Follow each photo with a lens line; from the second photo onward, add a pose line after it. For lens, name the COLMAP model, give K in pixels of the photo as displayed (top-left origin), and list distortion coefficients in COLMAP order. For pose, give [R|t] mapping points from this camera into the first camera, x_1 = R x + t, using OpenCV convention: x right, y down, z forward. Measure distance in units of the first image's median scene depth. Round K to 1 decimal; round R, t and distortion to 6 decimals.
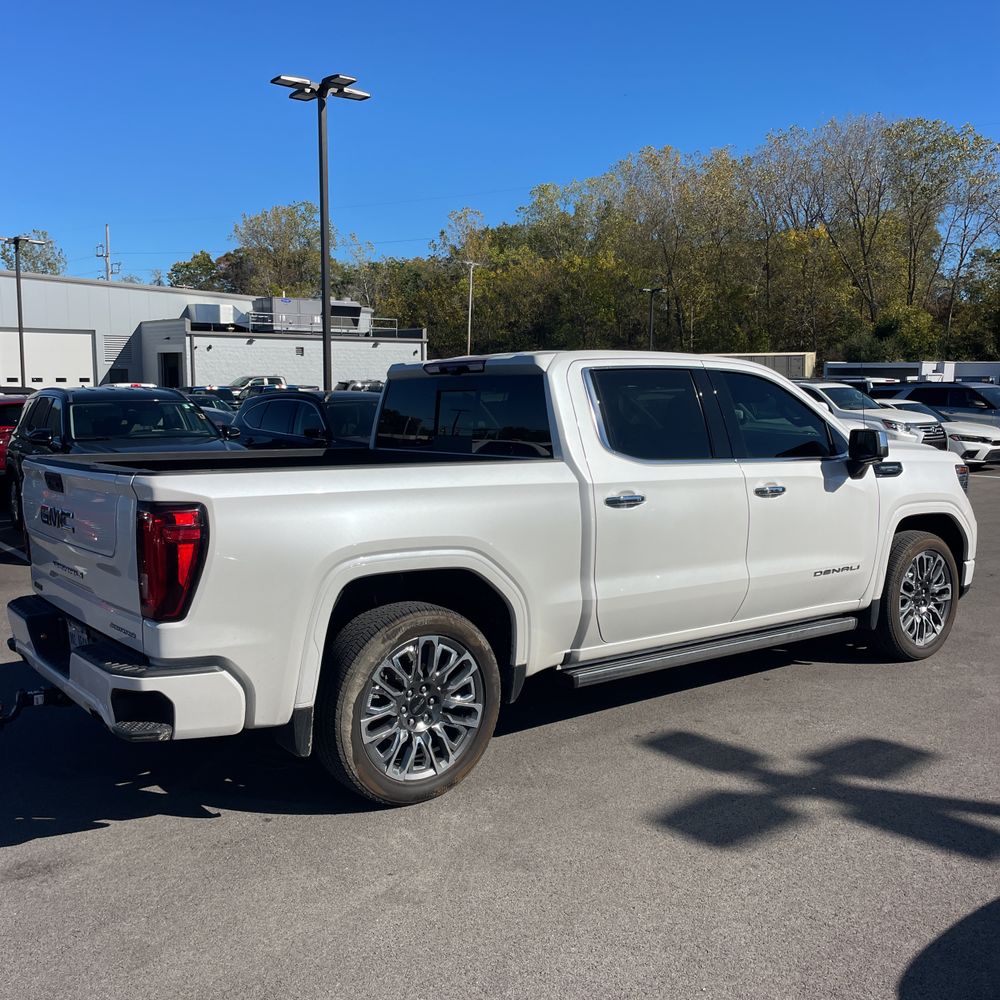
lens RADIAL K [[1010.8, 0, 494.7], [0, 1010.8, 500.0], [0, 0, 1]] dist [0.114846, -0.177870]
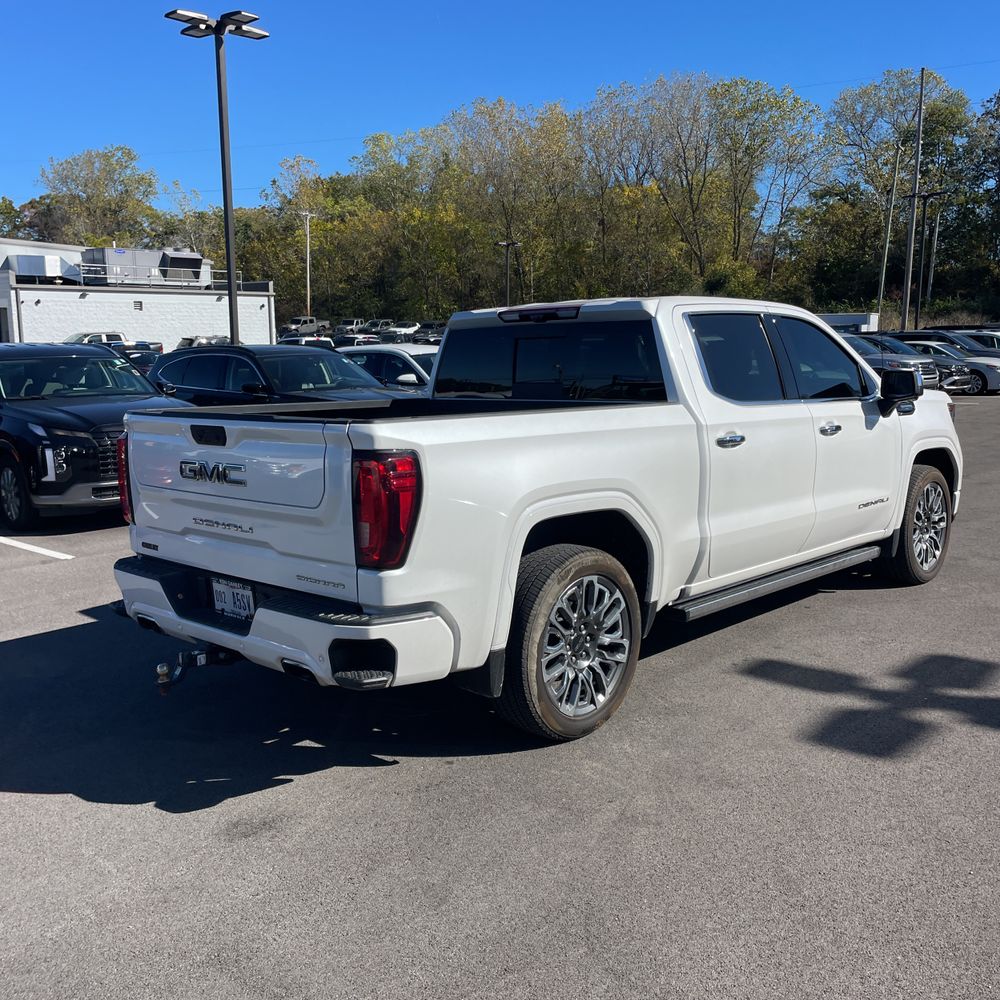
lens RADIAL K [[1010.8, 0, 494.7], [0, 1010.8, 500.0], [0, 0, 1]] dist [0.114846, -0.177870]
pose [[0.986124, -0.036045, 0.162050, -0.227721], [0.029064, 0.998553, 0.045245, 0.005651], [-0.163447, -0.039907, 0.985745, 0.005326]]
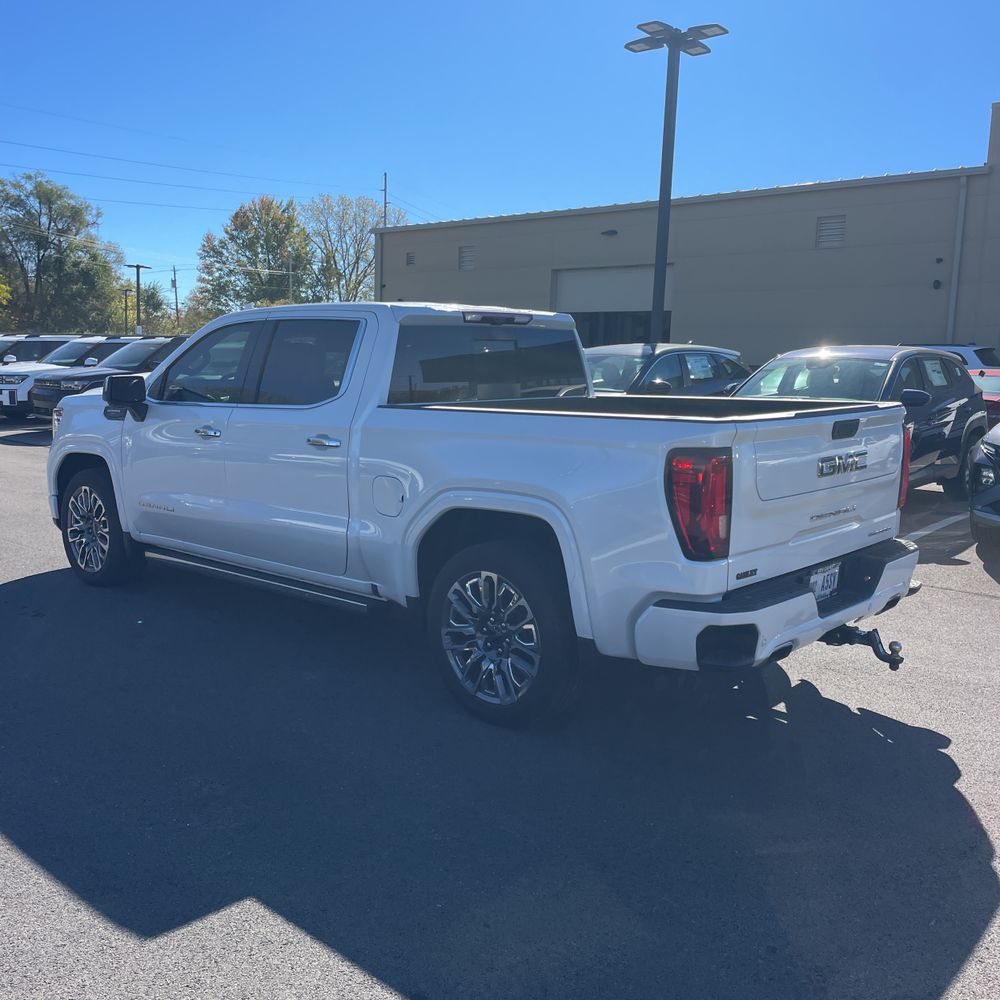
lens RADIAL K [[1013.2, 0, 504.0], [0, 1013.2, 491.6], [0, 0, 1]] dist [0.091733, -0.106317]
pose [[-0.188650, -0.129614, 0.973453, -0.981053], [0.086243, 0.985235, 0.147896, -0.098695], [-0.978250, 0.111854, -0.174686, 1.089213]]
